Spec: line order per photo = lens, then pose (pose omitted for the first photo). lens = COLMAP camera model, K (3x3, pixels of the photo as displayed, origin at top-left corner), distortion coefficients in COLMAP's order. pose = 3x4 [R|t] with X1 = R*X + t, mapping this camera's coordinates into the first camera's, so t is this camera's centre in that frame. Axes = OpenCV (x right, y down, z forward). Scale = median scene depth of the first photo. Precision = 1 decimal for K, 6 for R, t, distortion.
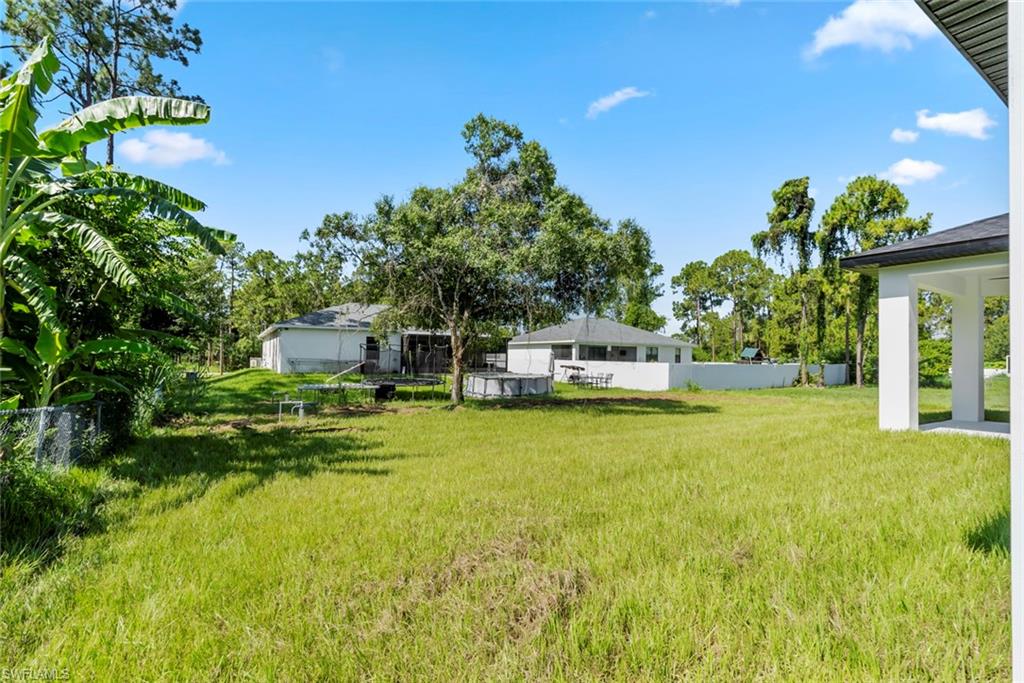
lens RADIAL K [[455.2, 0, 506.0], [0, 455.2, 343.1], [0, 0, 1]] dist [0.001130, -0.000148]
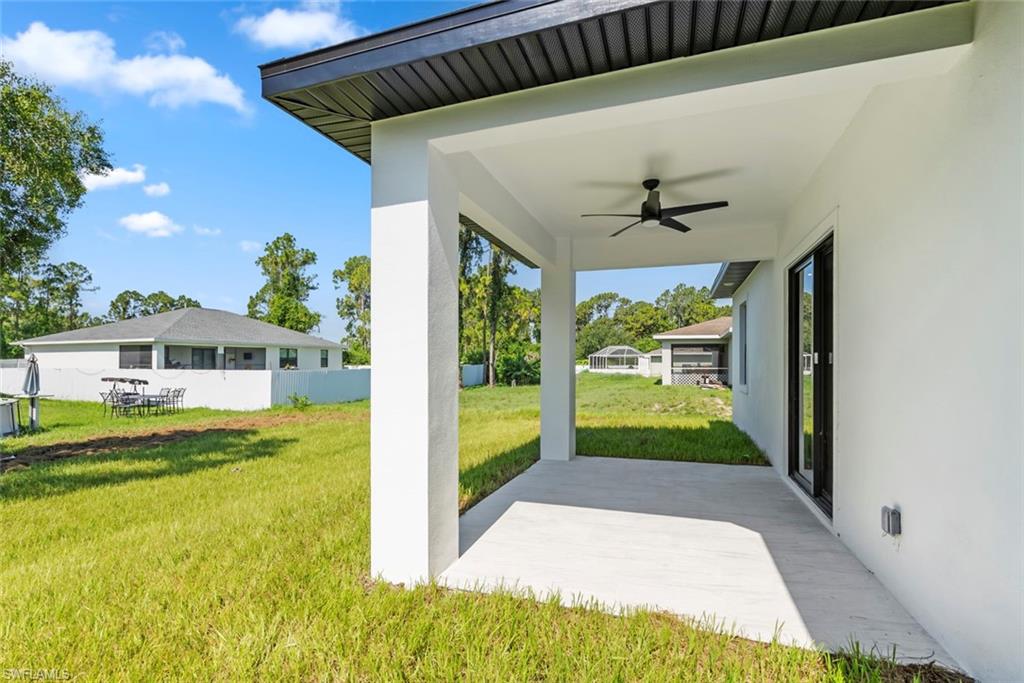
lens RADIAL K [[455.2, 0, 513.0], [0, 455.2, 345.0], [0, 0, 1]] dist [0.001130, -0.000148]
pose [[0.782872, 0.003277, 0.622175, 0.139070], [-0.003565, 0.999993, -0.000781, 0.001758], [-0.622173, -0.001607, 0.782878, 0.132875]]
